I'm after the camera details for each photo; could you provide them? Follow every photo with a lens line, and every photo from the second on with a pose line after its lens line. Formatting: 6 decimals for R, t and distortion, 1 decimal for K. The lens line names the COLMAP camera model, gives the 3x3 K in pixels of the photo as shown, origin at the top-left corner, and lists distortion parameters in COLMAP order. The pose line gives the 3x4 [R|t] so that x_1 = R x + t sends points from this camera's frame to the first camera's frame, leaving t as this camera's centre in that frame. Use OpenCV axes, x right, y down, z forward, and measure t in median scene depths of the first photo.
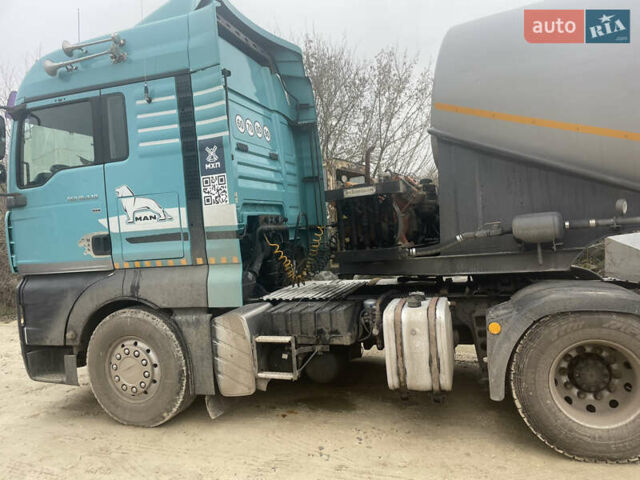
lens RADIAL K [[450.9, 0, 324.6], [0, 450.9, 242.6], [0, 0, 1]] dist [0.046699, -0.044087]
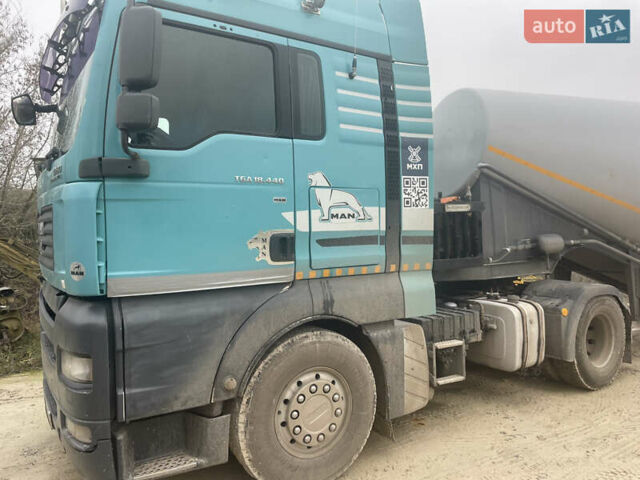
lens RADIAL K [[450.9, 0, 318.0], [0, 450.9, 242.7], [0, 0, 1]] dist [0.046699, -0.044087]
pose [[0.679331, 0.038224, 0.732836, -1.023308], [-0.001065, 0.998693, -0.051103, 0.035934], [-0.733831, 0.033936, 0.678484, 0.488281]]
